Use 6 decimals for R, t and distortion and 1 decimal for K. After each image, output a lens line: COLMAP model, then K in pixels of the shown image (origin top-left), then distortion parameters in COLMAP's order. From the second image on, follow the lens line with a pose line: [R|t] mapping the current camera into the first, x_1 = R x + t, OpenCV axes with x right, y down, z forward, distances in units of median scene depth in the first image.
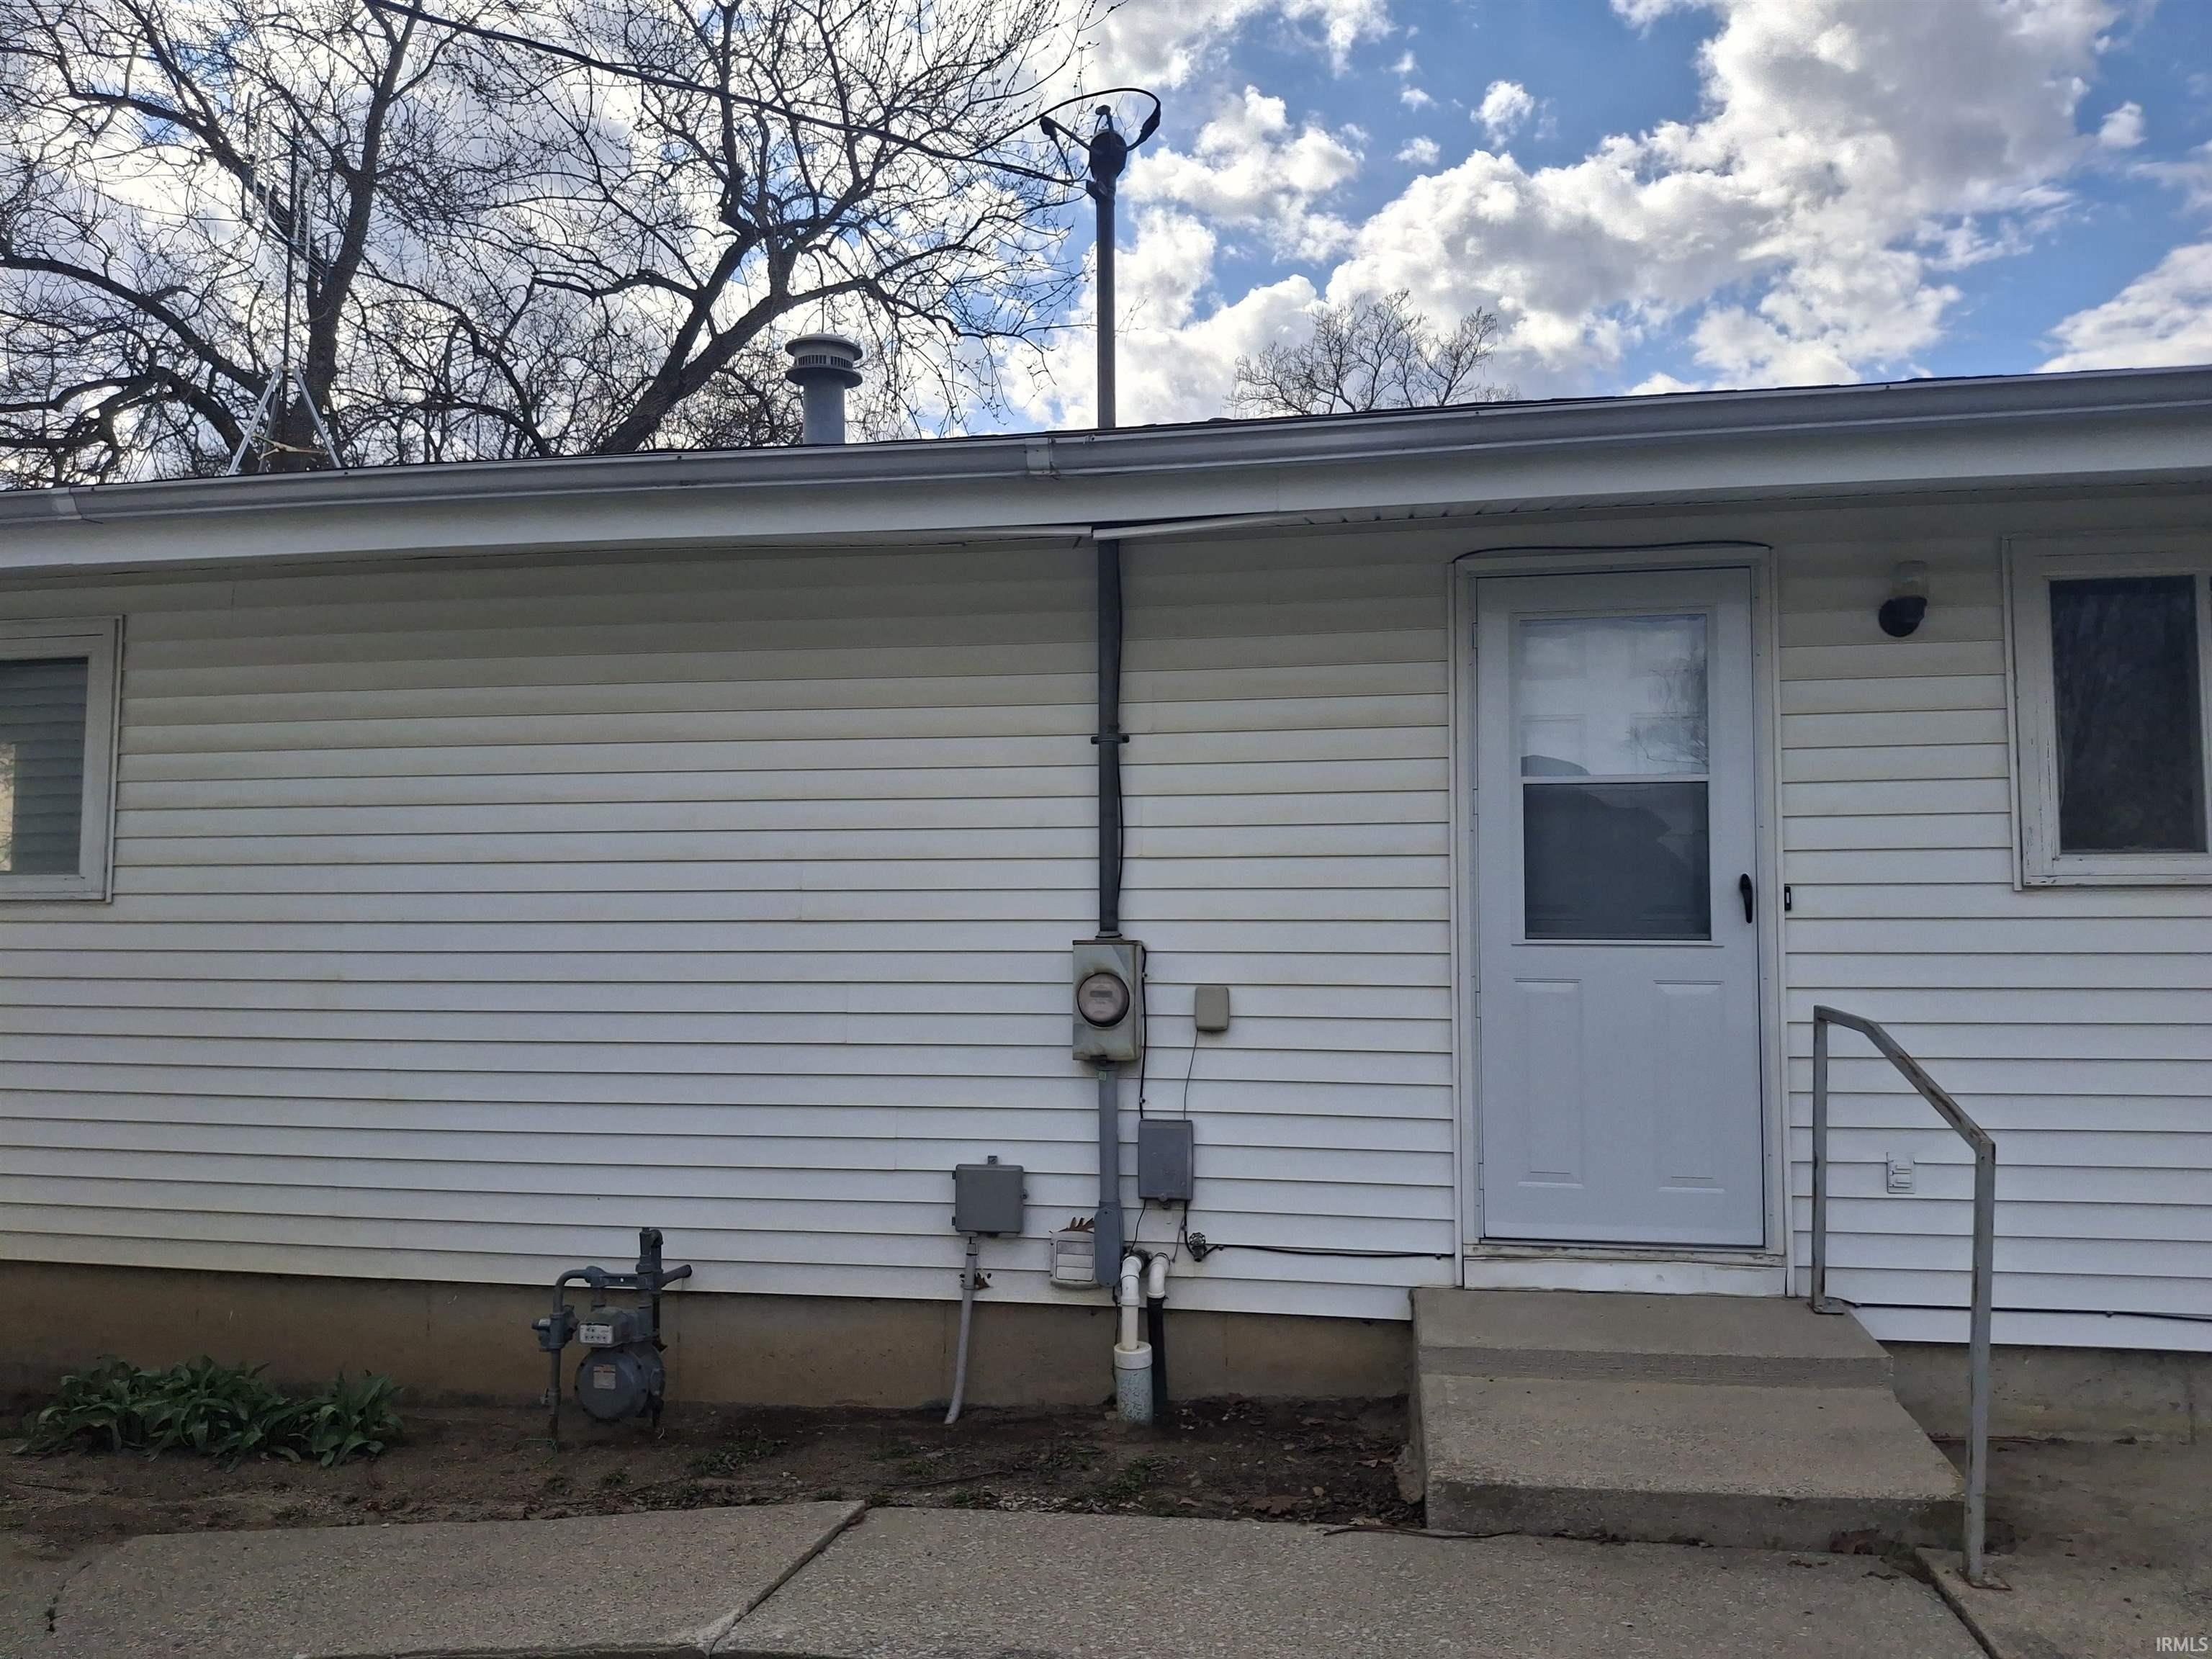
lens RADIAL K [[1648.2, 0, 1112.2], [0, 1648.2, 856.3], [0, 0, 1]] dist [0.121297, -0.196441]
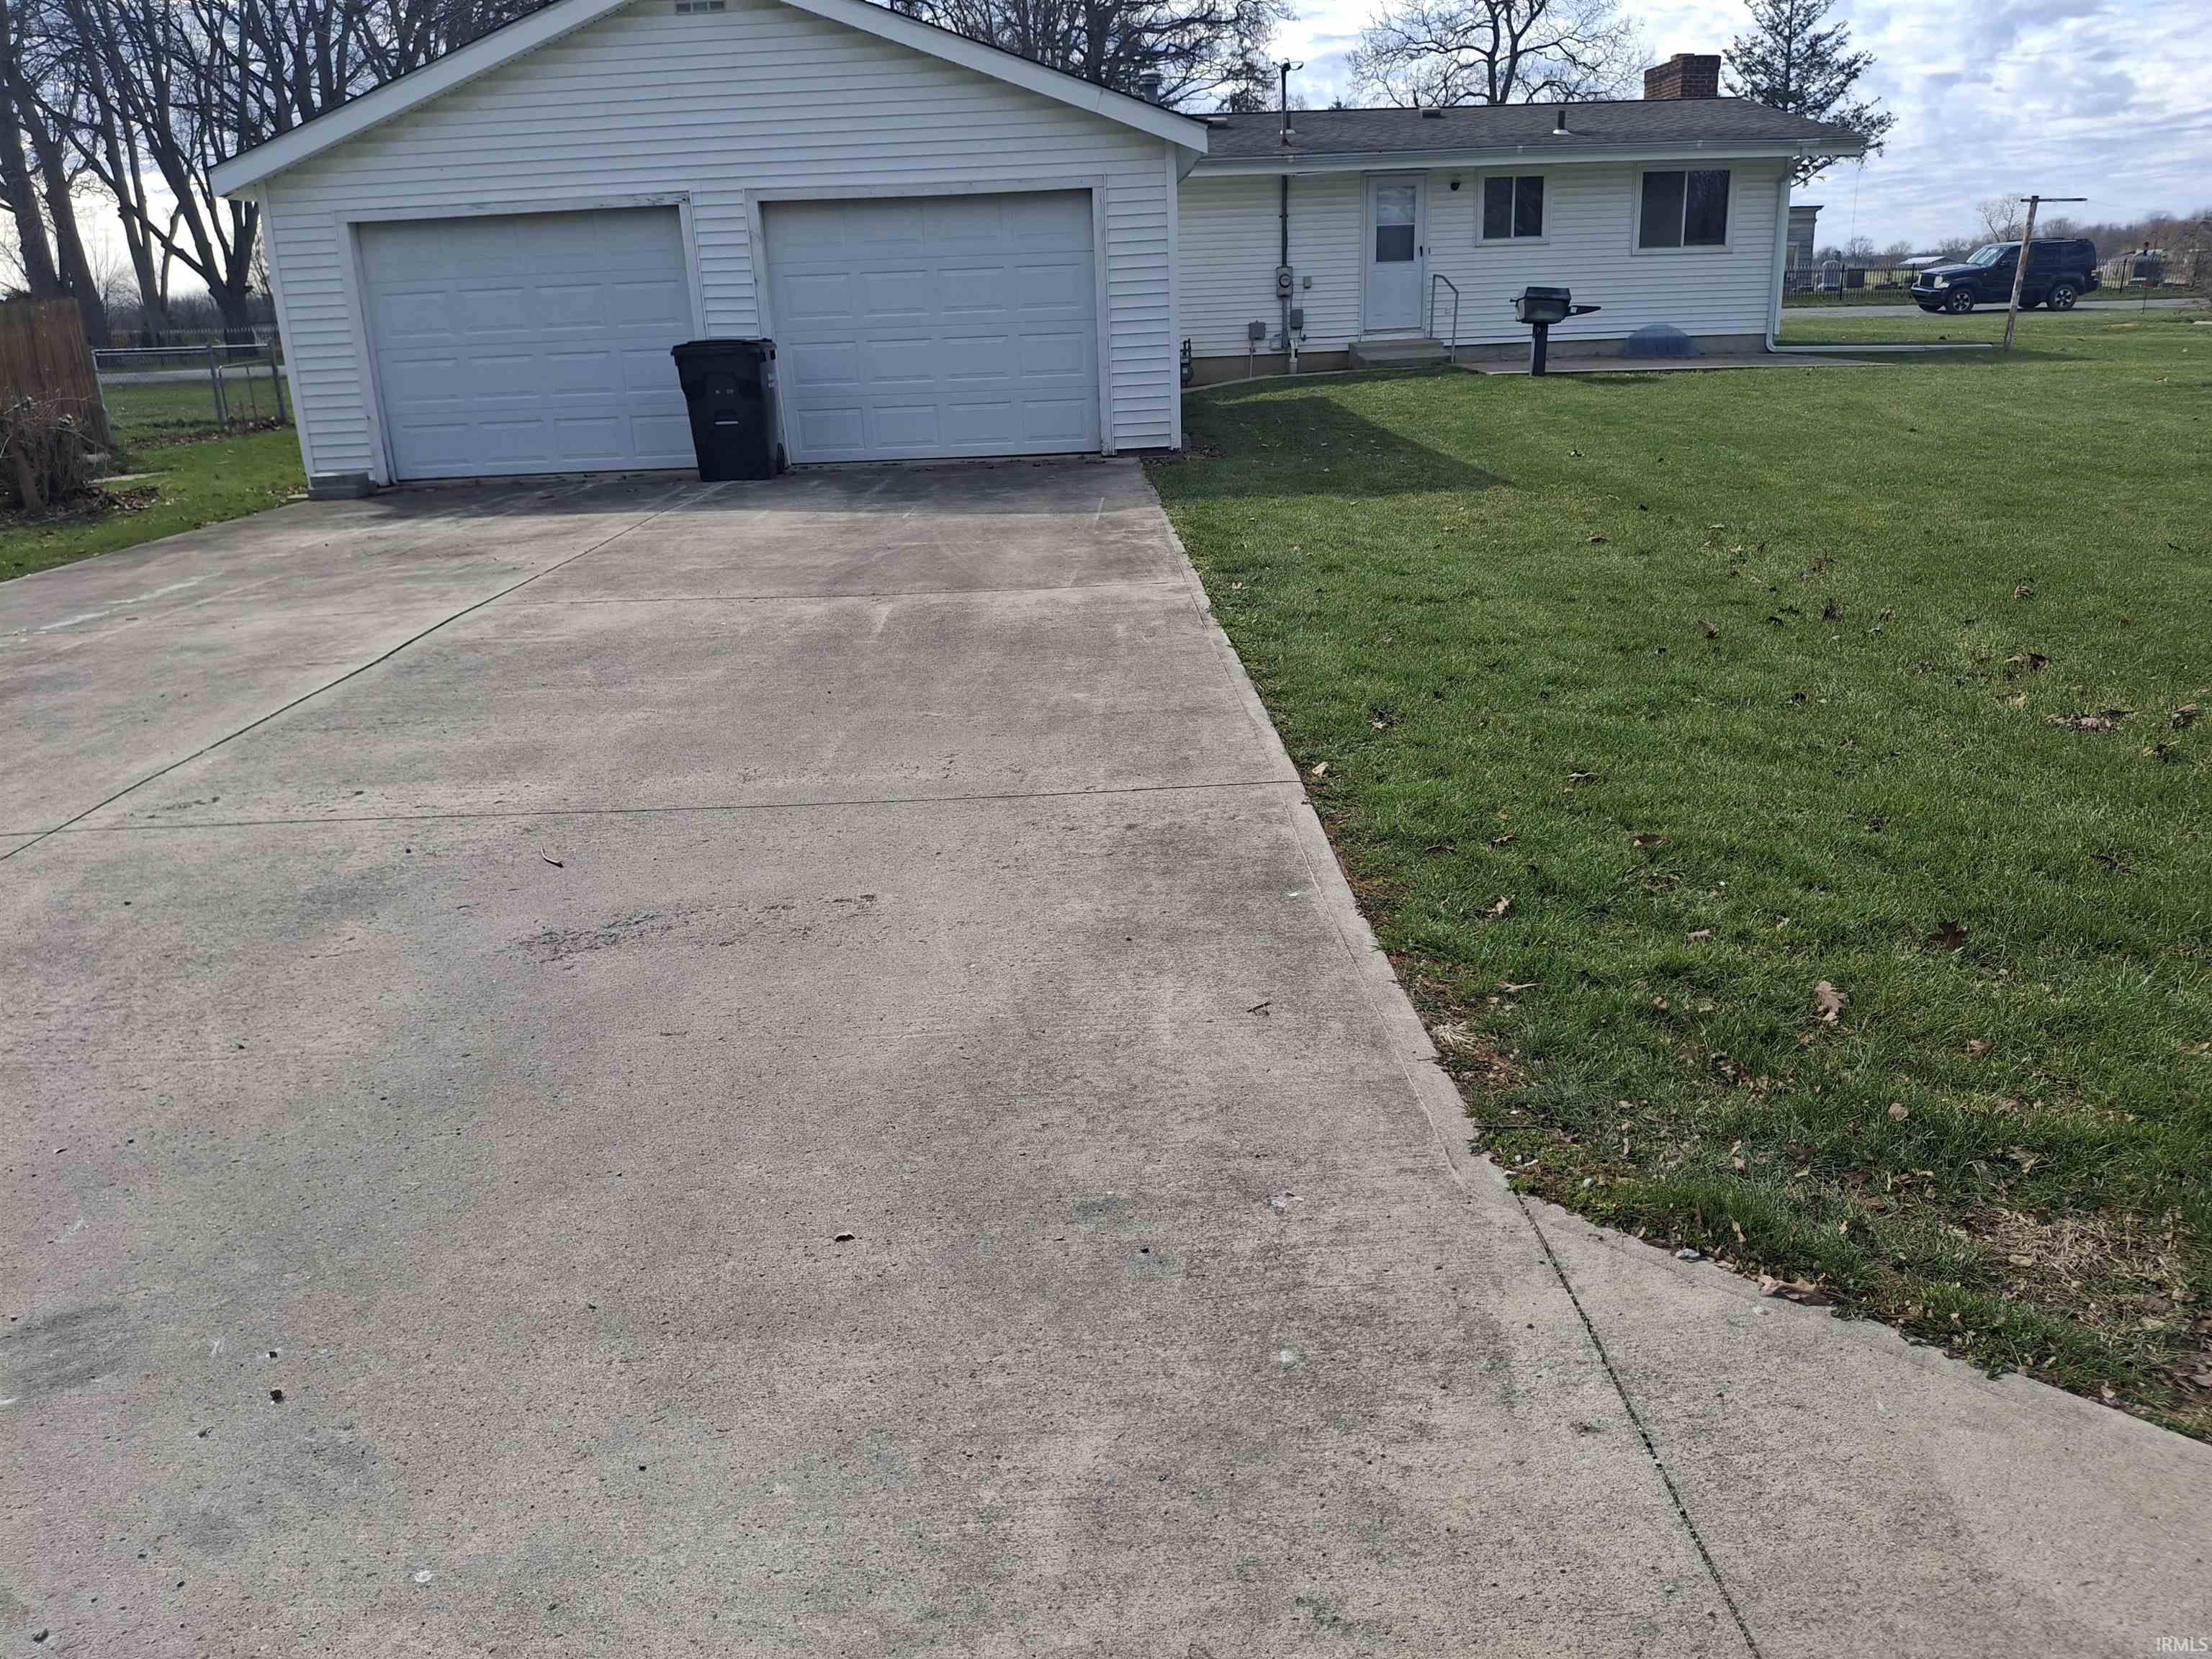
lens RADIAL K [[1610.0, 0, 1094.4], [0, 1610.0, 866.1], [0, 0, 1]] dist [0.100667, -0.218186]
pose [[0.978292, -0.102406, 0.180161, -1.447705], [0.025372, 0.922017, 0.386317, -0.164001], [-0.205673, -0.373360, 0.904600, -3.423849]]
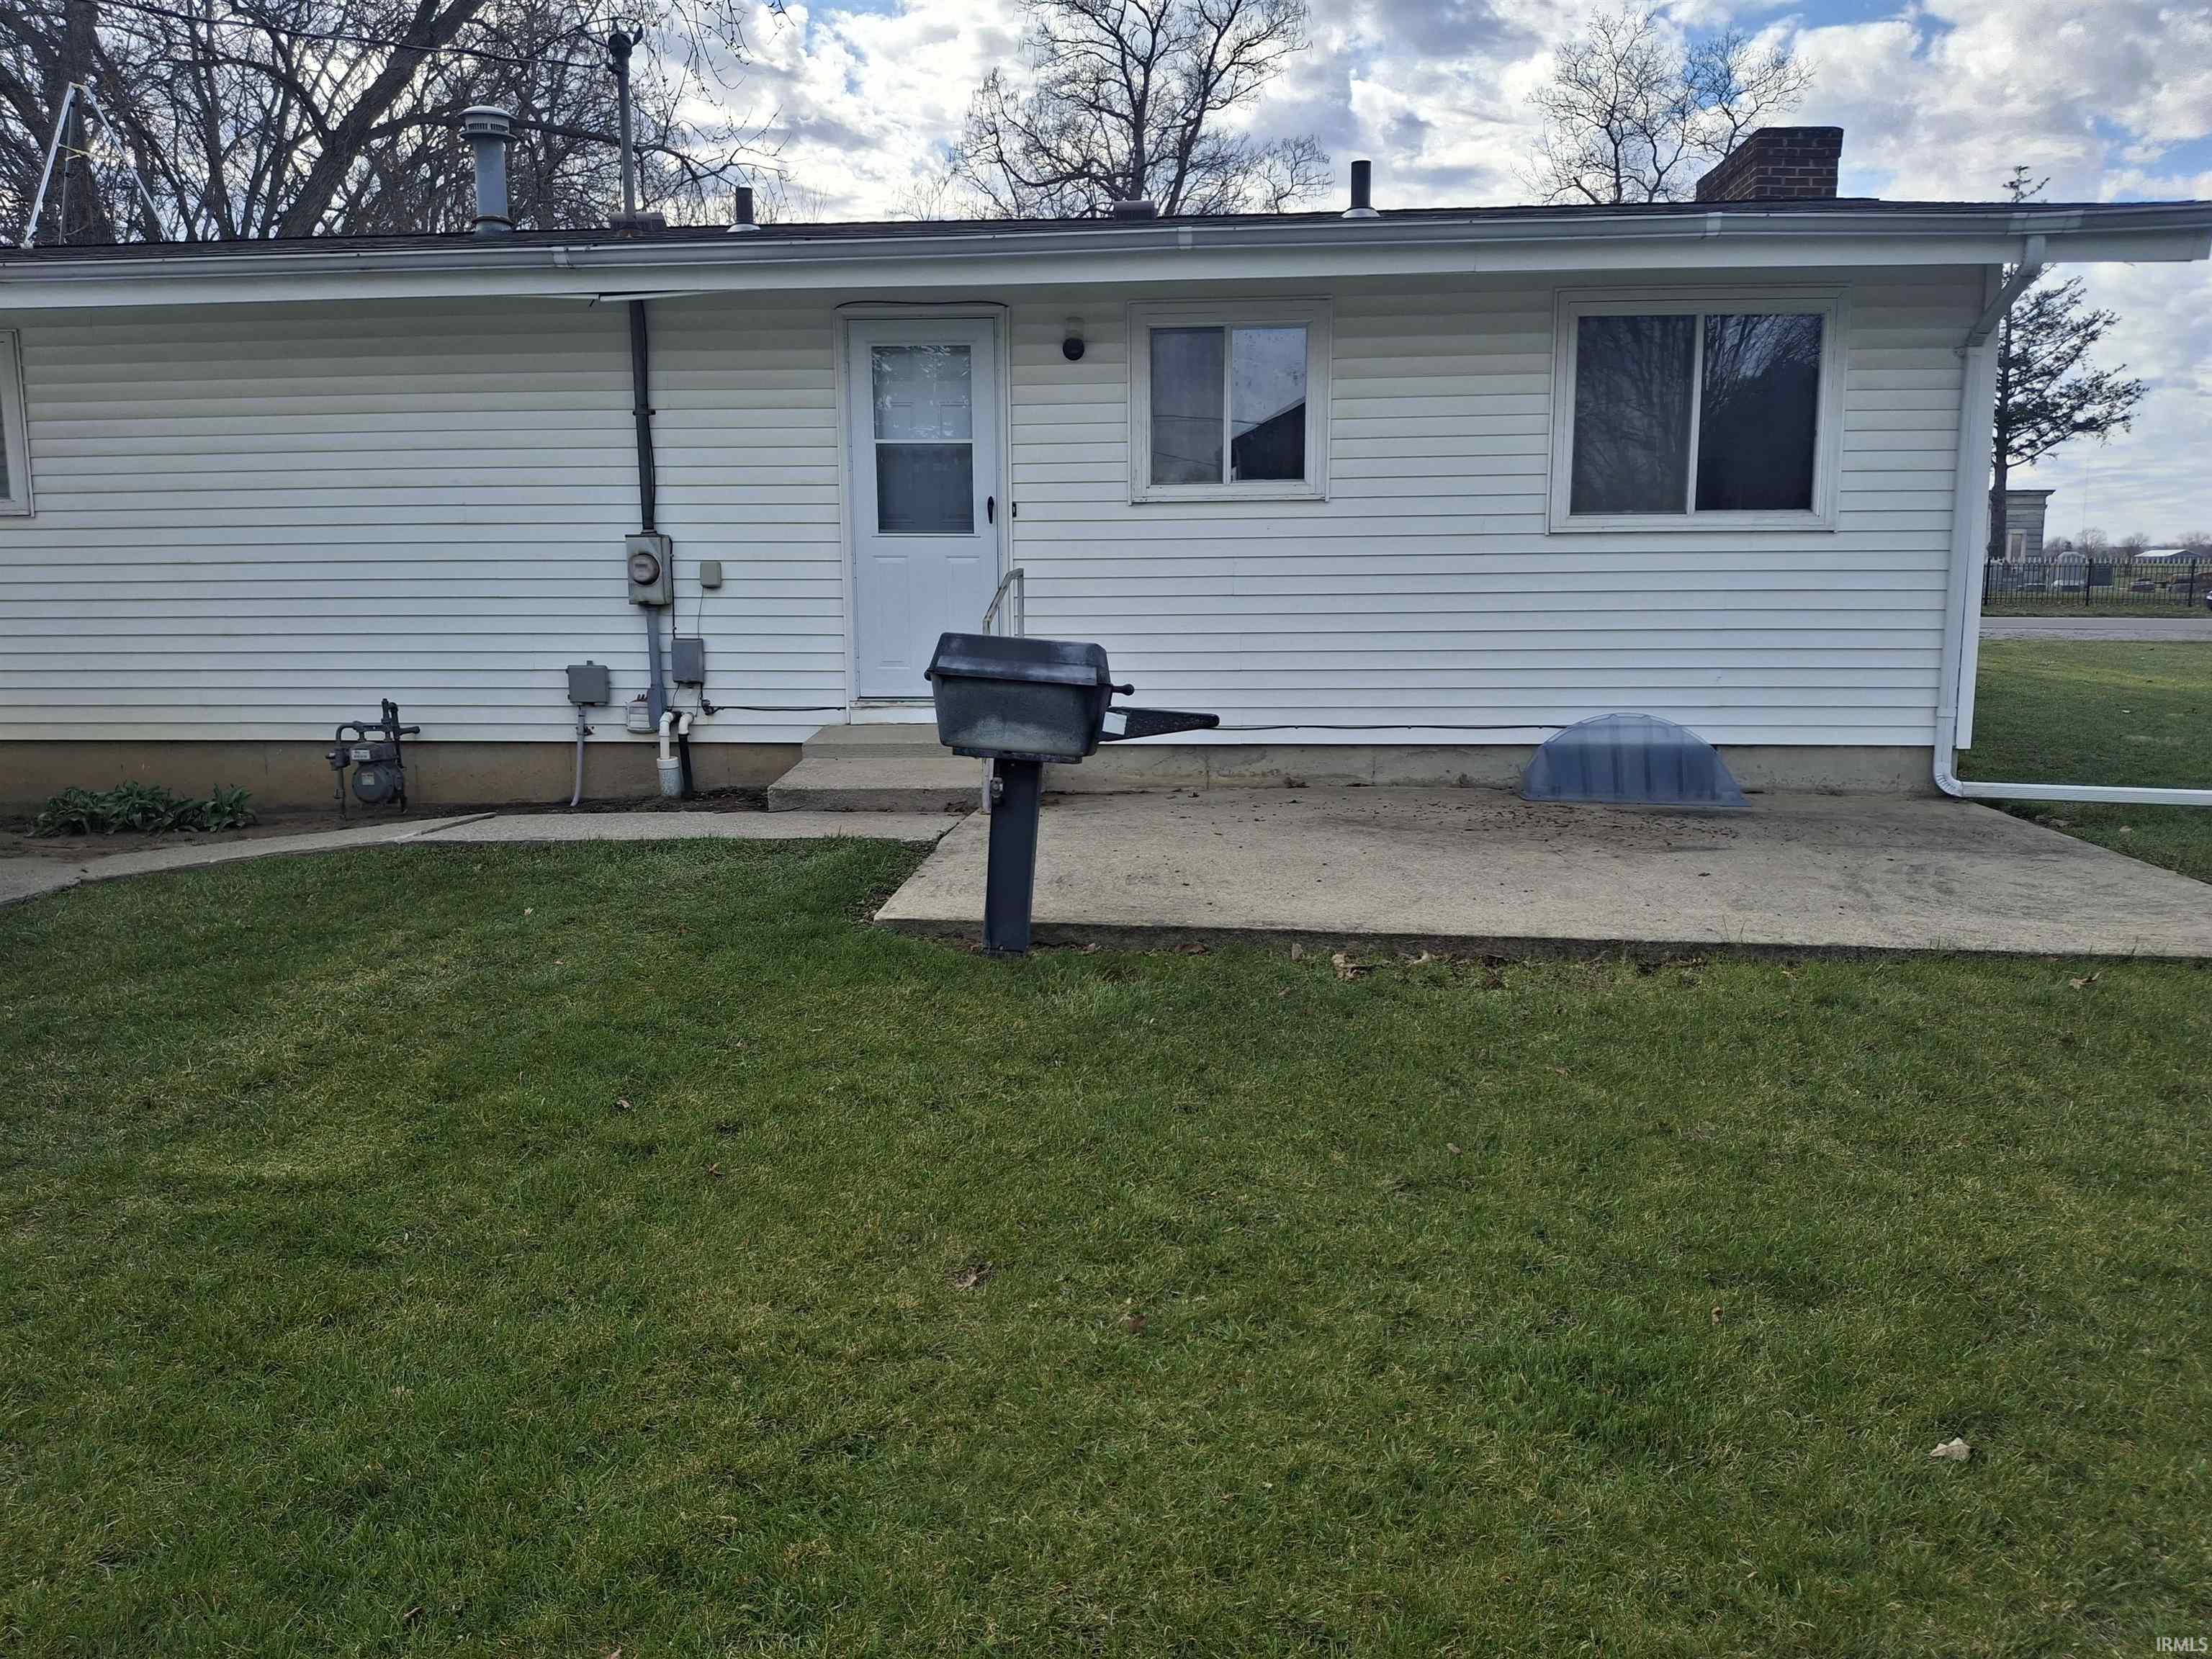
lens RADIAL K [[1643.0, 0, 1114.0], [0, 1643.0, 834.6], [0, 0, 1]] dist [0.120729, -0.237303]
pose [[0.995318, -0.023389, 0.093778, 0.314108], [0.002313, 0.975765, 0.218810, -0.021722], [-0.096623, -0.217569, 0.971251, -0.804174]]
